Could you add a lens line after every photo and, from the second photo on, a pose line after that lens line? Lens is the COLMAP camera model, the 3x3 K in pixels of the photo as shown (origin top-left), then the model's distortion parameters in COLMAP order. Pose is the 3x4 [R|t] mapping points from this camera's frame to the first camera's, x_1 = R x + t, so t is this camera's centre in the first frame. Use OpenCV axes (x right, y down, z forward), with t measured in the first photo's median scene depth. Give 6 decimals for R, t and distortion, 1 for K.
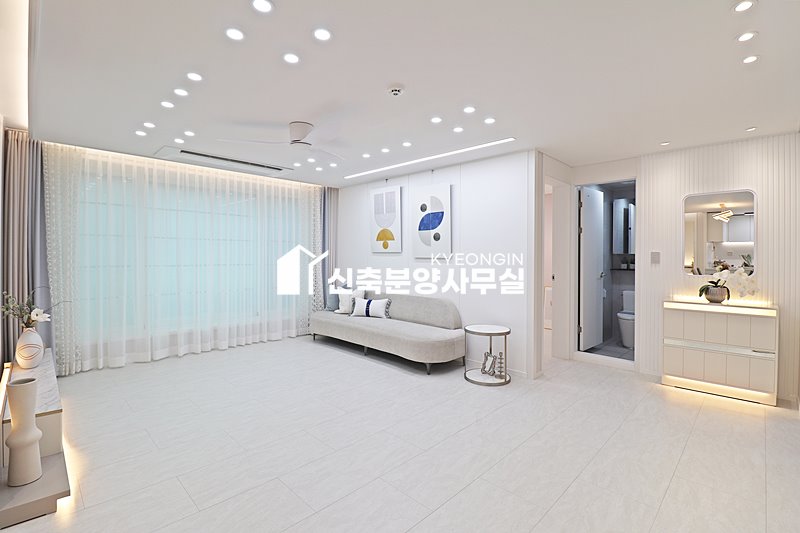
lens RADIAL K [[370.6, 0, 402.7], [0, 370.6, 253.7], [0, 0, 1]] dist [-0.006188, -0.009161]
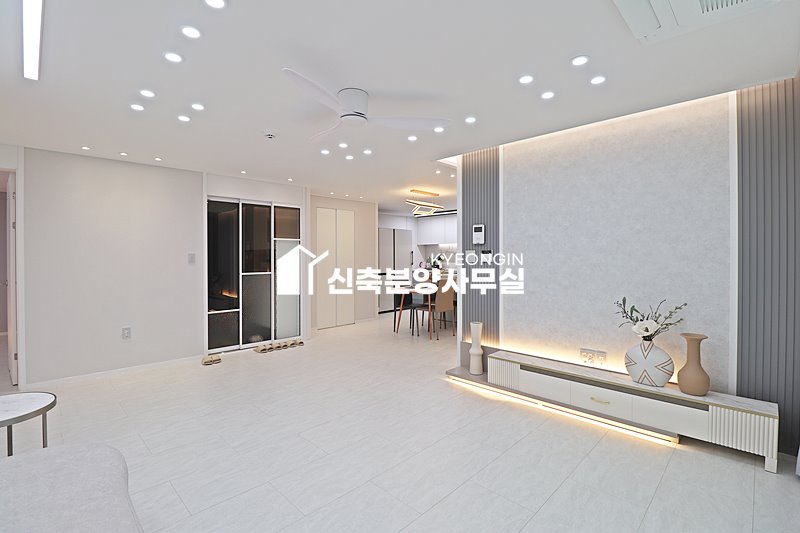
lens RADIAL K [[370.6, 0, 399.5], [0, 370.6, 257.1], [0, 0, 1]] dist [-0.006188, -0.009161]
pose [[-0.999966, -0.003413, 0.007490, -0.253028], [-0.003429, 0.999992, -0.002041, -0.001605], [-0.007483, -0.002066, -0.999970, 1.194671]]
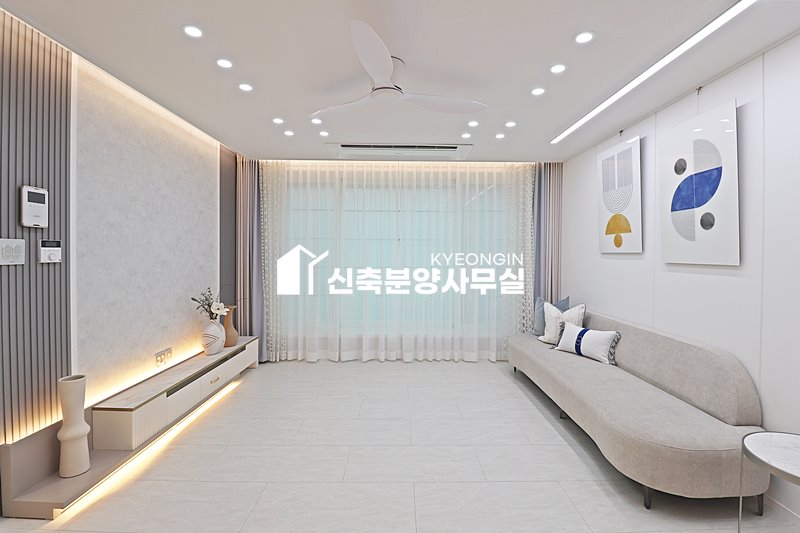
lens RADIAL K [[370.6, 0, 405.5], [0, 370.6, 258.1], [0, 0, 1]] dist [-0.006188, -0.009161]
pose [[0.708056, 0.006493, -0.706126, 0.149485], [0.001238, 0.999945, 0.010436, -0.002426], [0.706155, -0.008263, 0.708009, 0.369094]]
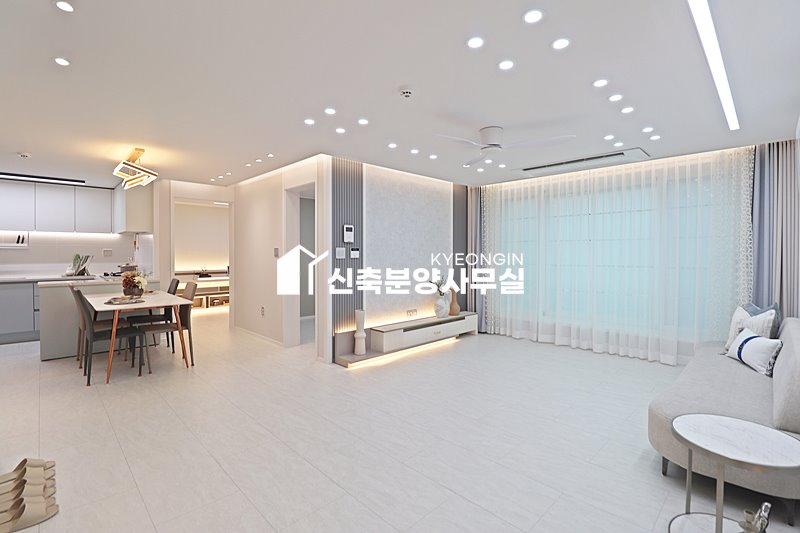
lens RADIAL K [[370.6, 0, 403.4], [0, 370.6, 255.3], [0, 0, 1]] dist [-0.006188, -0.009161]
pose [[-0.016152, -0.002021, -0.999867, 0.511115], [0.003924, 0.999990, -0.002085, 0.002403], [0.999862, -0.003957, -0.016144, 0.518074]]
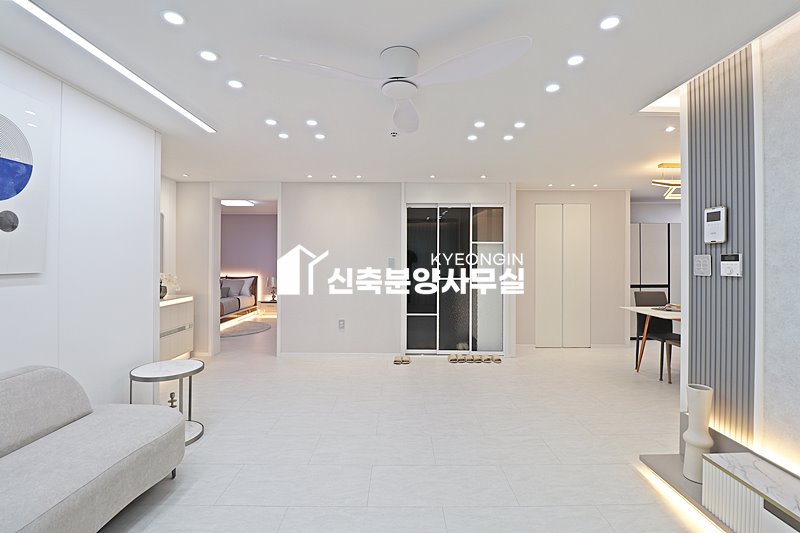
lens RADIAL K [[370.6, 0, 400.8], [0, 370.6, 256.4], [0, 0, 1]] dist [-0.006188, -0.009161]
pose [[-0.699340, -0.002737, 0.714784, -0.475037], [-0.010727, 0.999920, -0.006666, -0.009528], [-0.714709, -0.012329, -0.699314, 0.951242]]
